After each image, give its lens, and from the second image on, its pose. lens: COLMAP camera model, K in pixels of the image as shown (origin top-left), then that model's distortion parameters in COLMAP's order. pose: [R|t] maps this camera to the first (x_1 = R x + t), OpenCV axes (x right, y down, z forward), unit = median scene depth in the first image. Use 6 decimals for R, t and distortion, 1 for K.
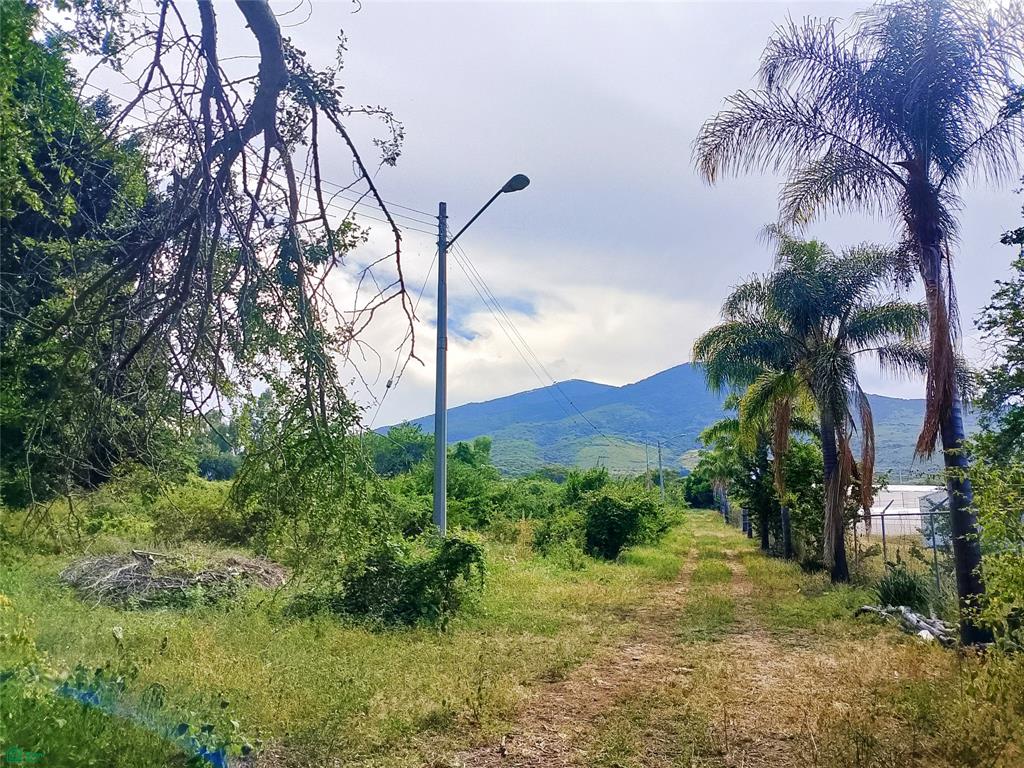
lens RADIAL K [[735.9, 0, 512.0], [0, 735.9, 384.0], [0, 0, 1]] dist [0.000913, -0.002244]
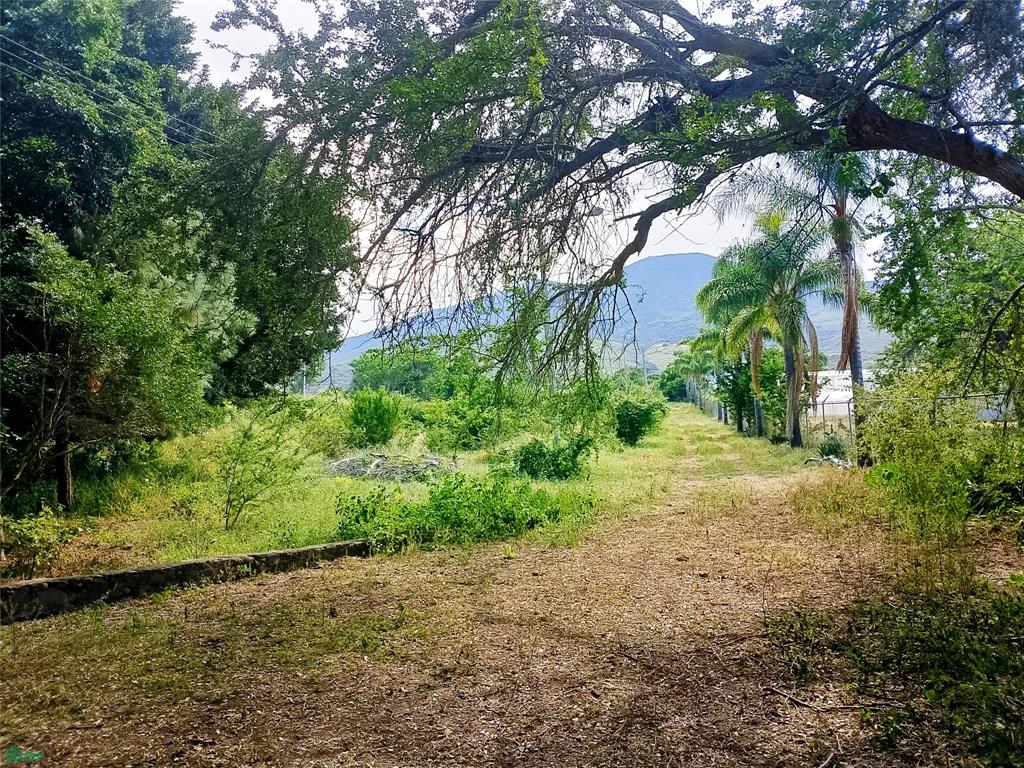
lens RADIAL K [[770.9, 0, 512.0], [0, 770.9, 384.0], [0, 0, 1]] dist [0.012921, -0.003949]
pose [[0.996392, -0.060110, 0.059914, -0.130519], [0.051555, 0.989461, 0.135309, -0.062284], [-0.067416, -0.131732, 0.988990, -0.298298]]
